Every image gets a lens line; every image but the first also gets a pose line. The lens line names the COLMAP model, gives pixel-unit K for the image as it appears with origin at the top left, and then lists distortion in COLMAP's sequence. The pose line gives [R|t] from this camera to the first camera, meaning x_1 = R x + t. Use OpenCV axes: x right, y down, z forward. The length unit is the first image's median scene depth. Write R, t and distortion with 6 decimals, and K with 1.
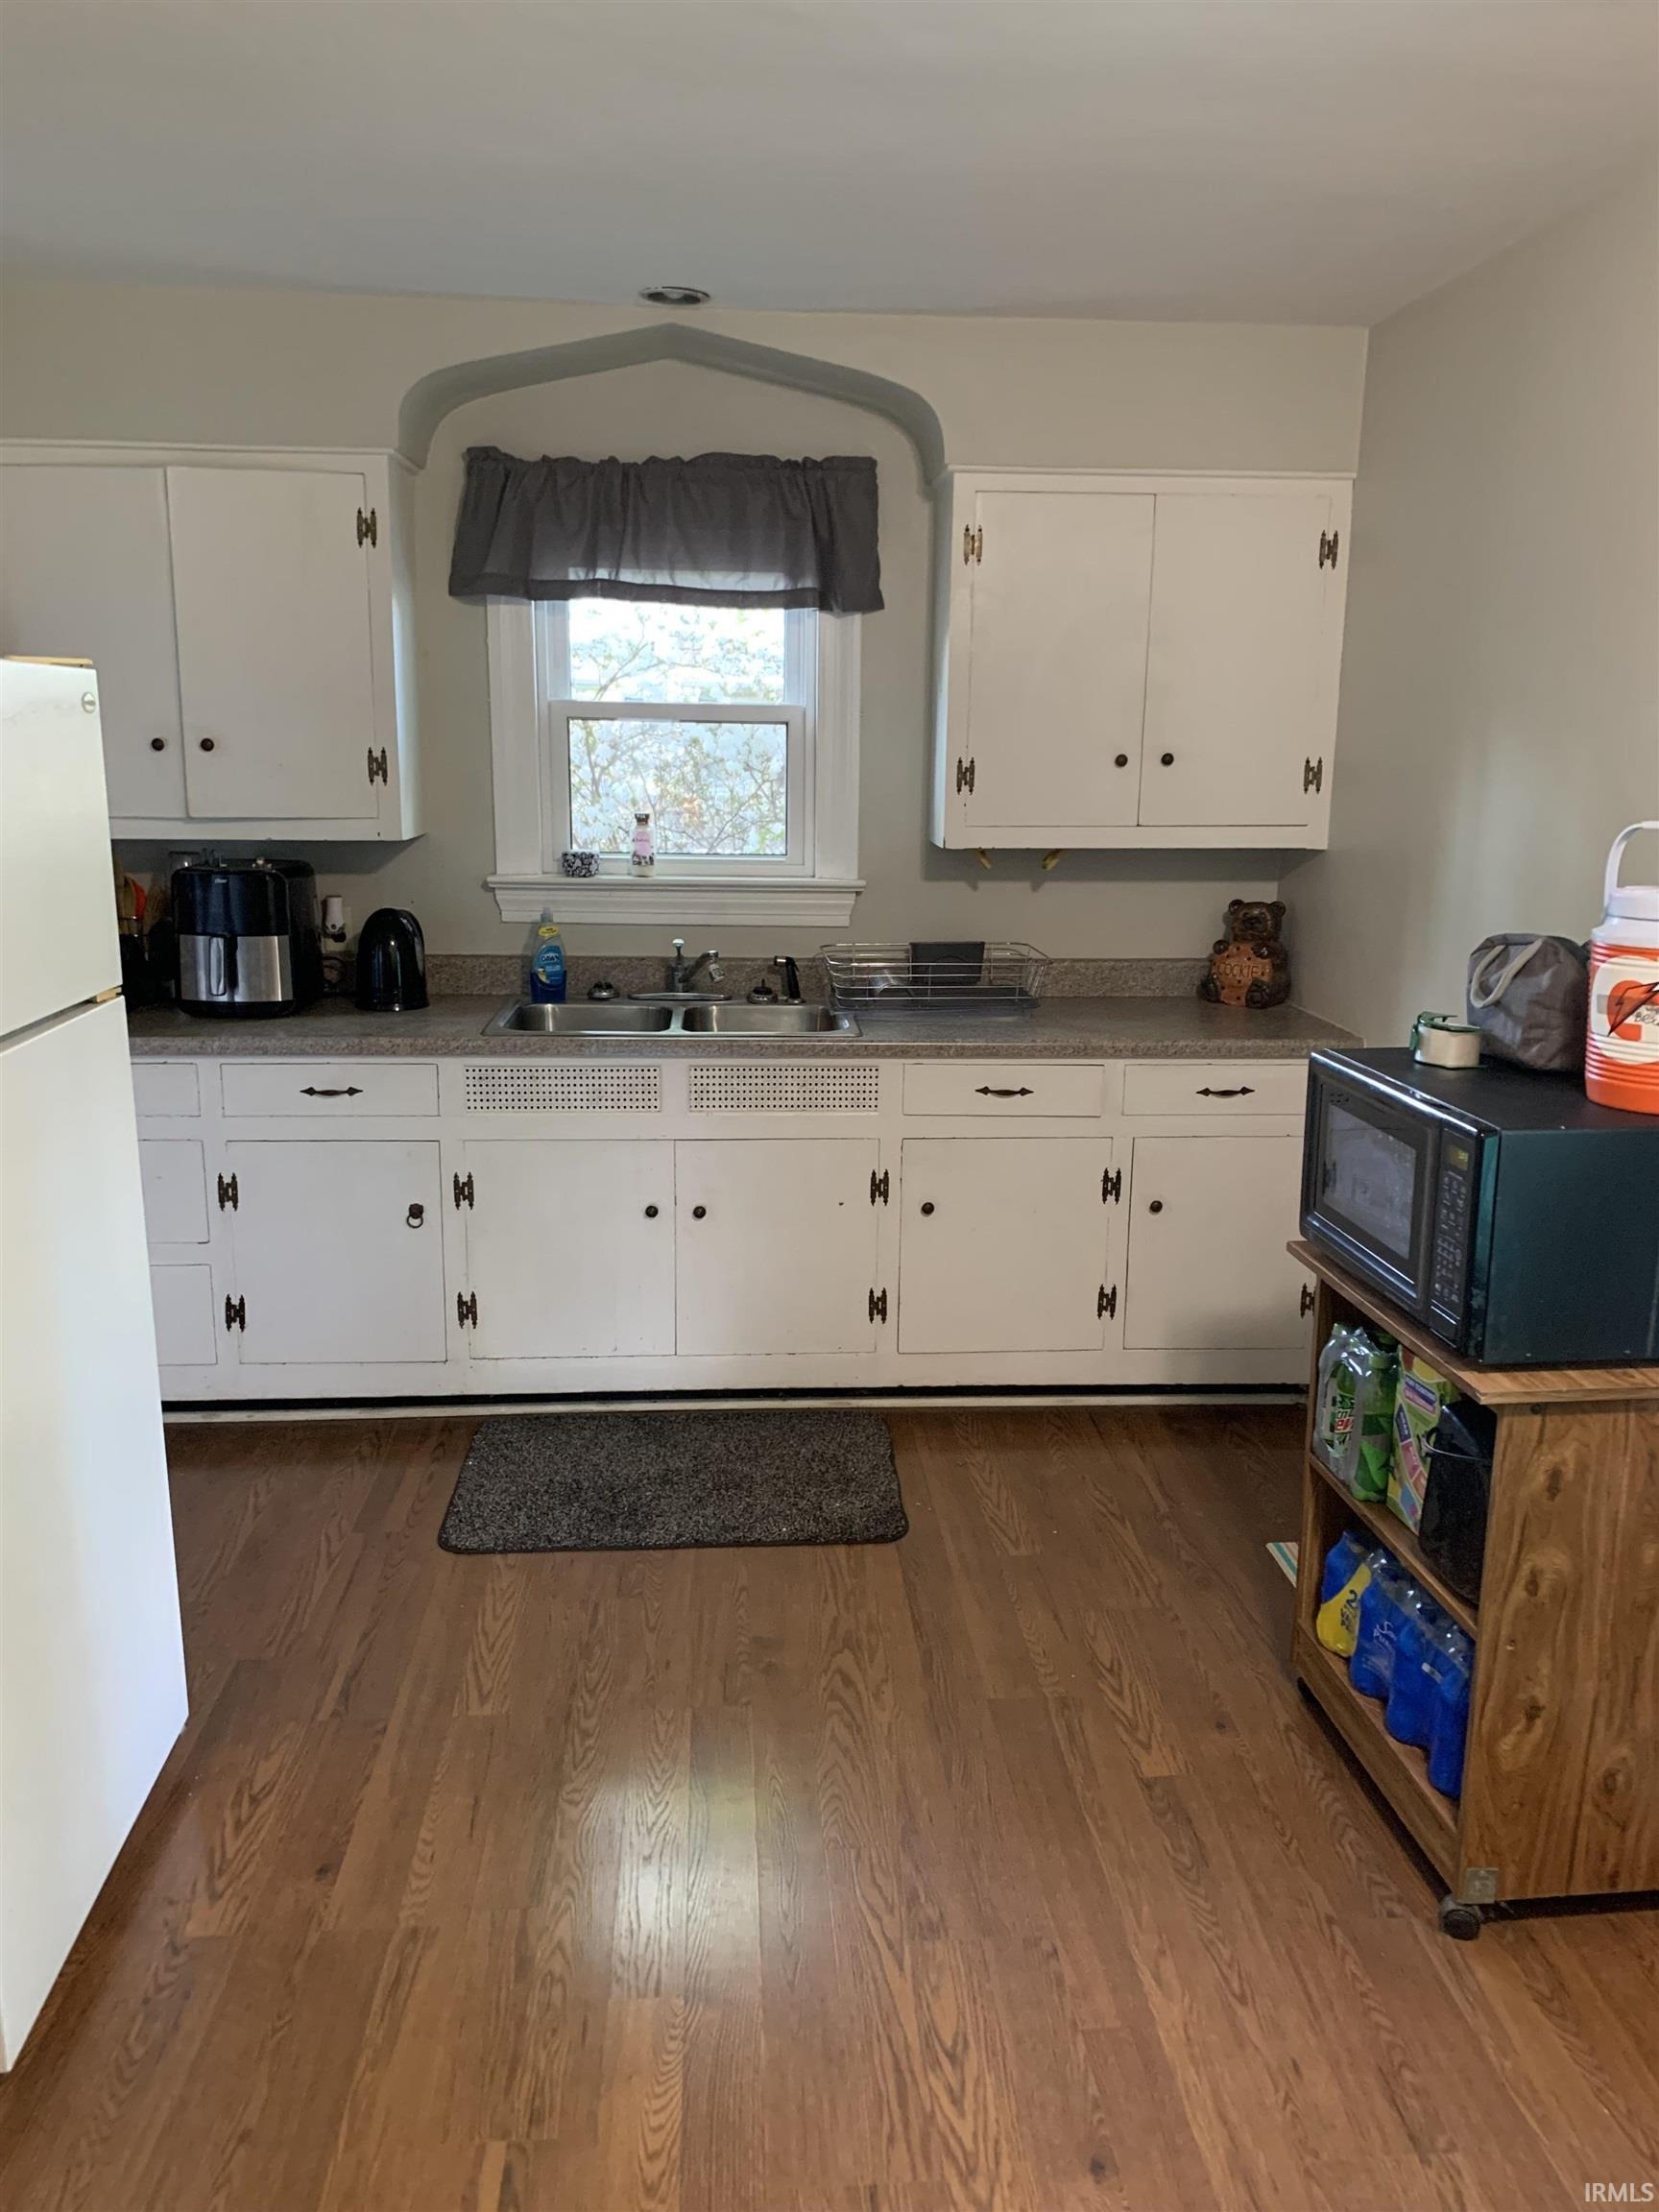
lens RADIAL K [[1714.6, 0, 830.1], [0, 1714.6, 1095.8], [0, 0, 1]] dist [0.011748, -0.009352]
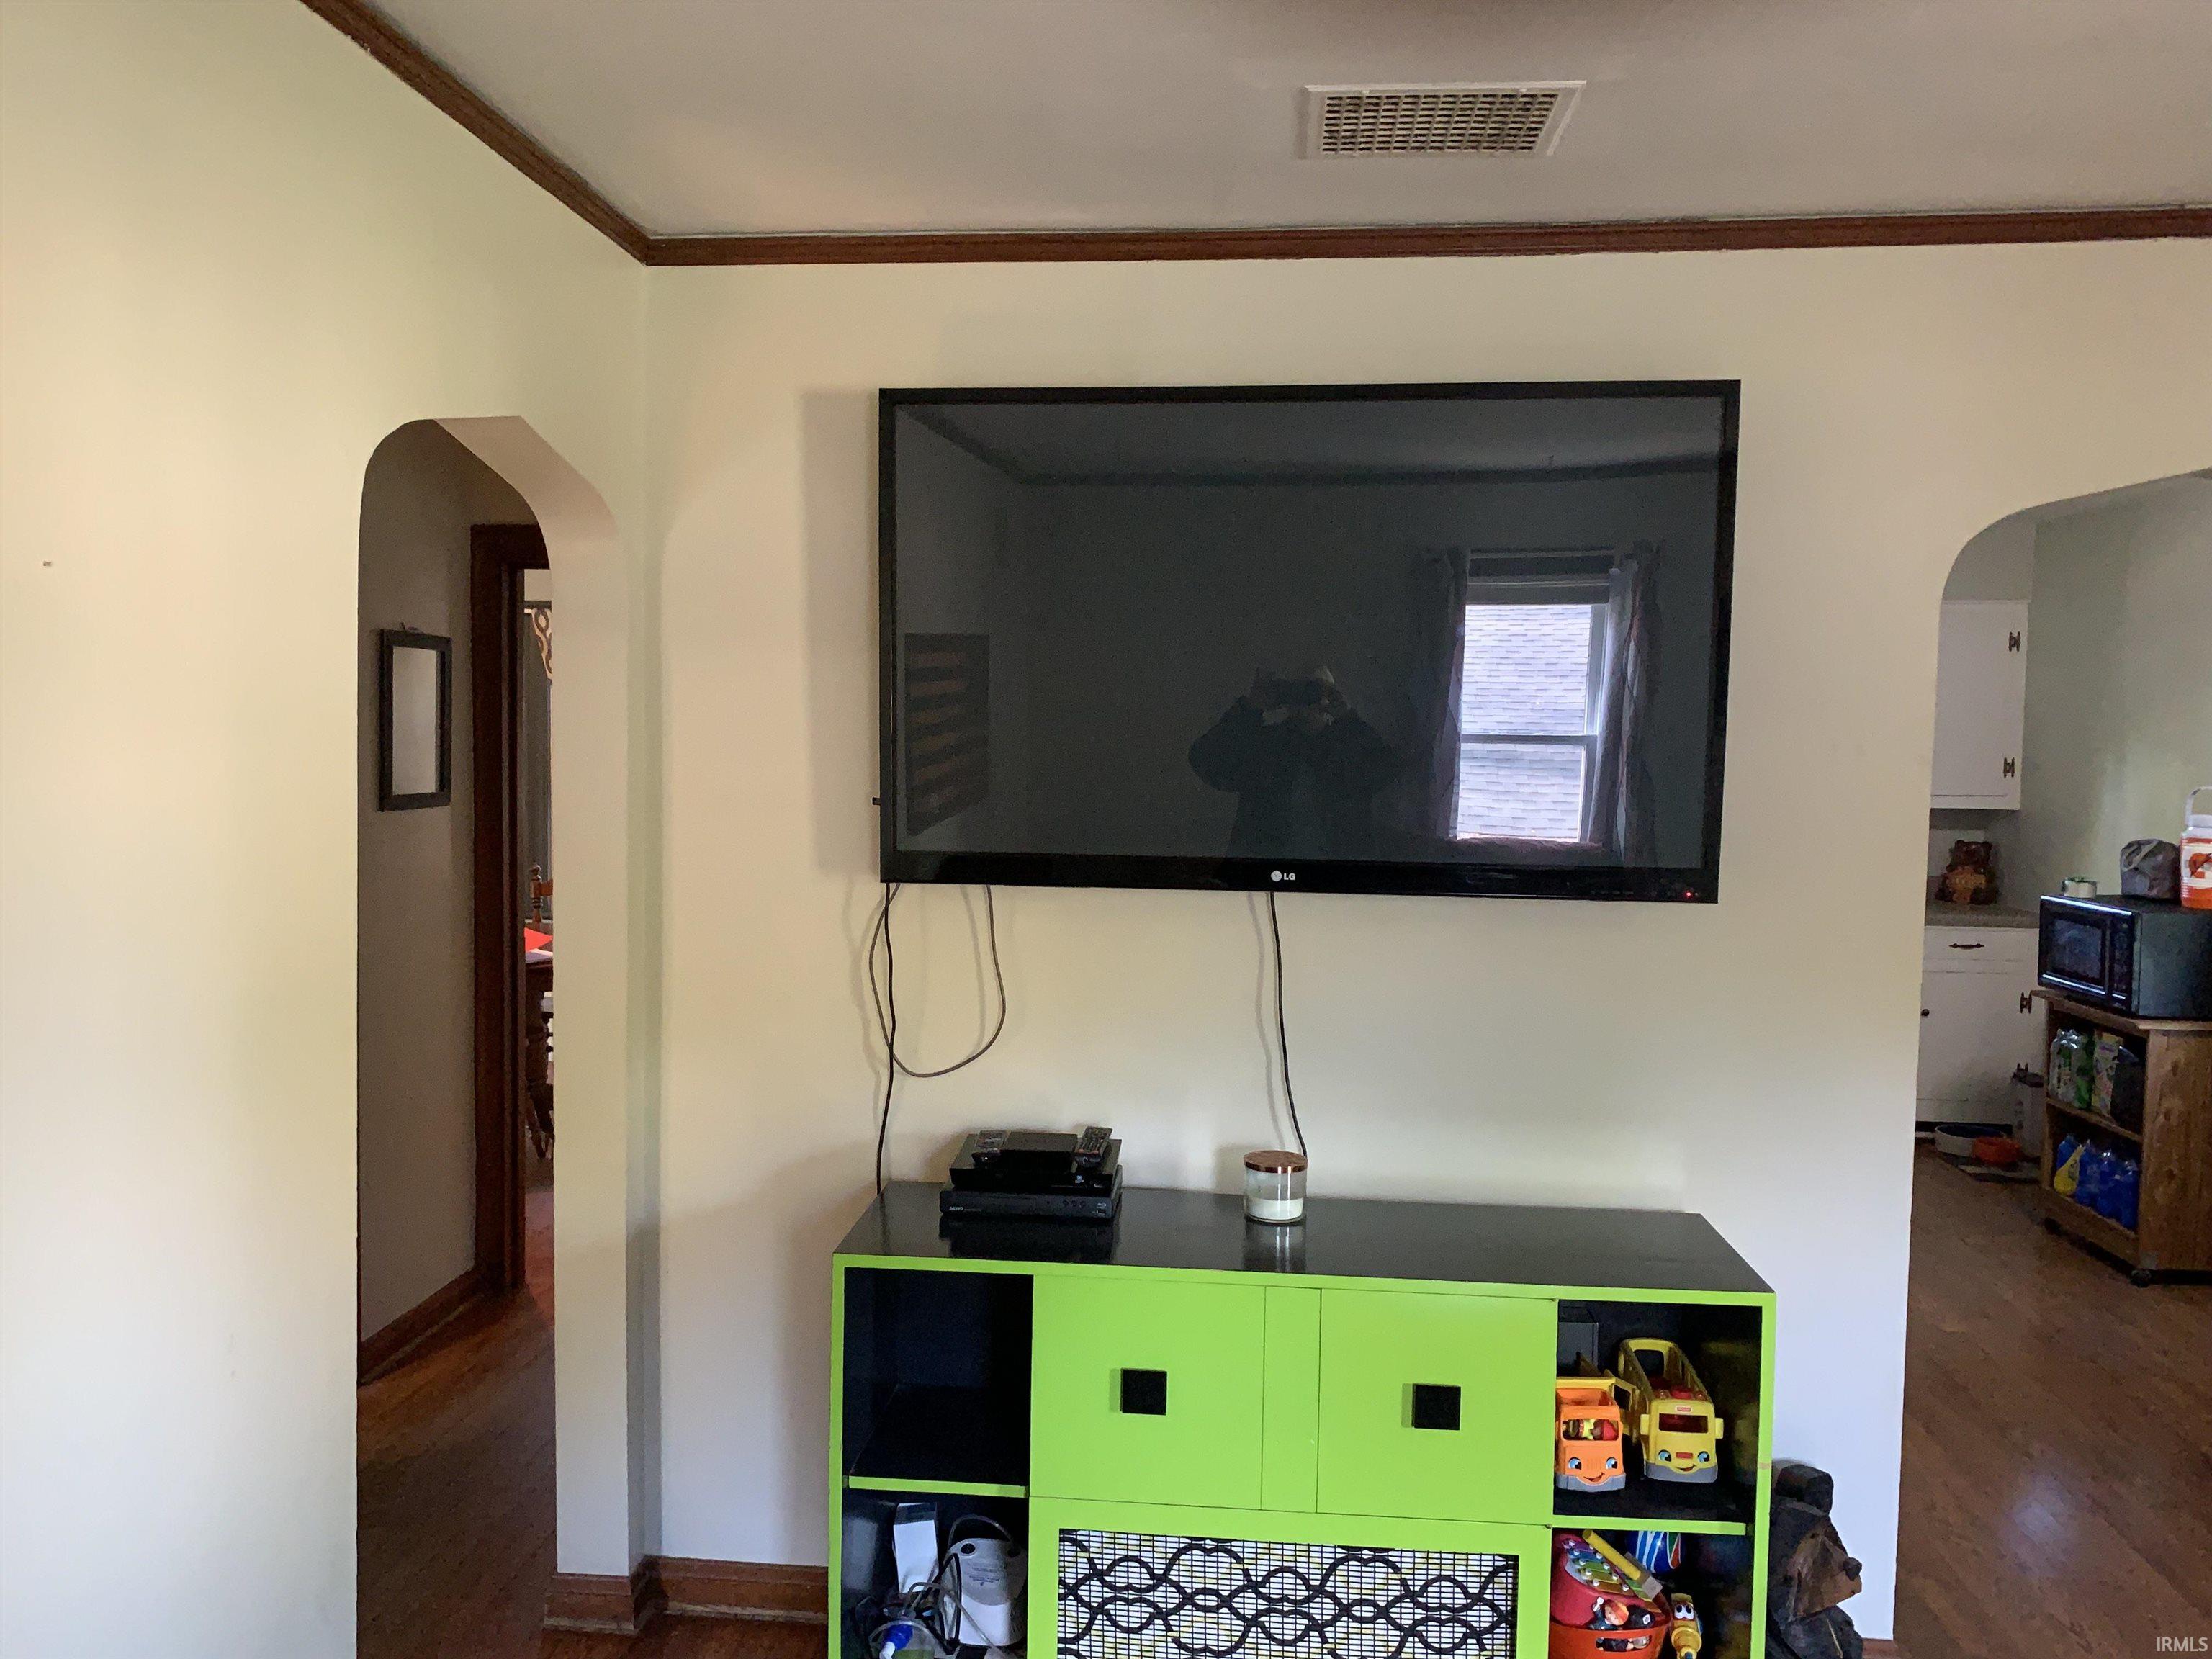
lens RADIAL K [[1714.6, 0, 1106.5], [0, 1714.6, 842.1], [0, 0, 1]] dist [0.011748, -0.009352]
pose [[0.987060, 0.008202, -0.160139, -0.530547], [-0.030986, 0.989623, -0.140306, 0.248740], [0.157327, 0.143452, 0.977072, -1.290516]]
